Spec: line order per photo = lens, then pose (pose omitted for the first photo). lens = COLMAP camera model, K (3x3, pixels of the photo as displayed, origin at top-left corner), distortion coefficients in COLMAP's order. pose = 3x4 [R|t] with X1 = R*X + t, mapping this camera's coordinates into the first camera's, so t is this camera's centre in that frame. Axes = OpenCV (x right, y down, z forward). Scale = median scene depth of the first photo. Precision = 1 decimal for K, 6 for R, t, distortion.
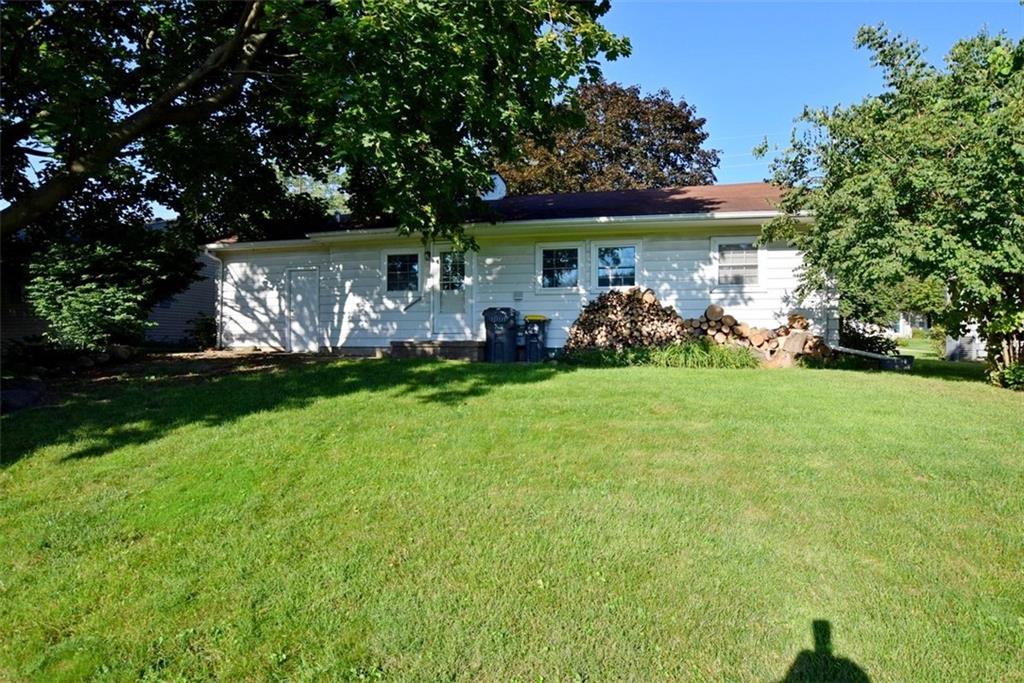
lens RADIAL K [[496.2, 0, 512.0], [0, 496.2, 341.5], [0, 0, 1]] dist [-0.002192, -0.000230]
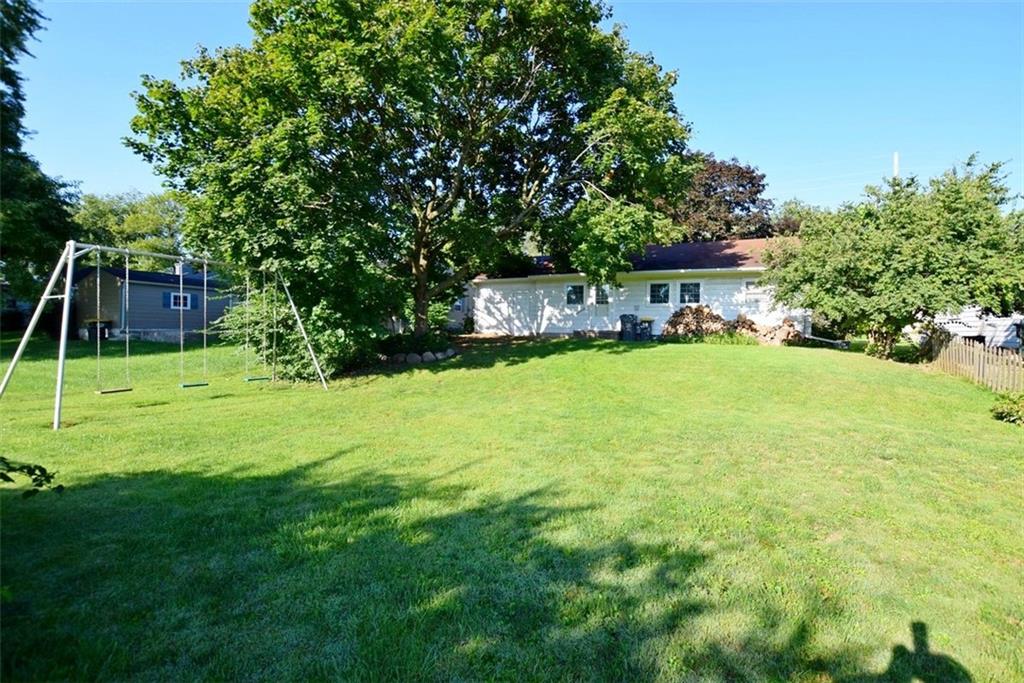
lens RADIAL K [[456.4, 0, 512.0], [0, 456.4, 341.5], [0, 0, 1]] dist [-0.031487, 0.000192]
pose [[0.978503, 0.016080, -0.205607, -0.097210], [-0.010503, 0.999548, 0.028186, -0.005278], [0.205967, -0.025421, 0.978229, -0.843151]]
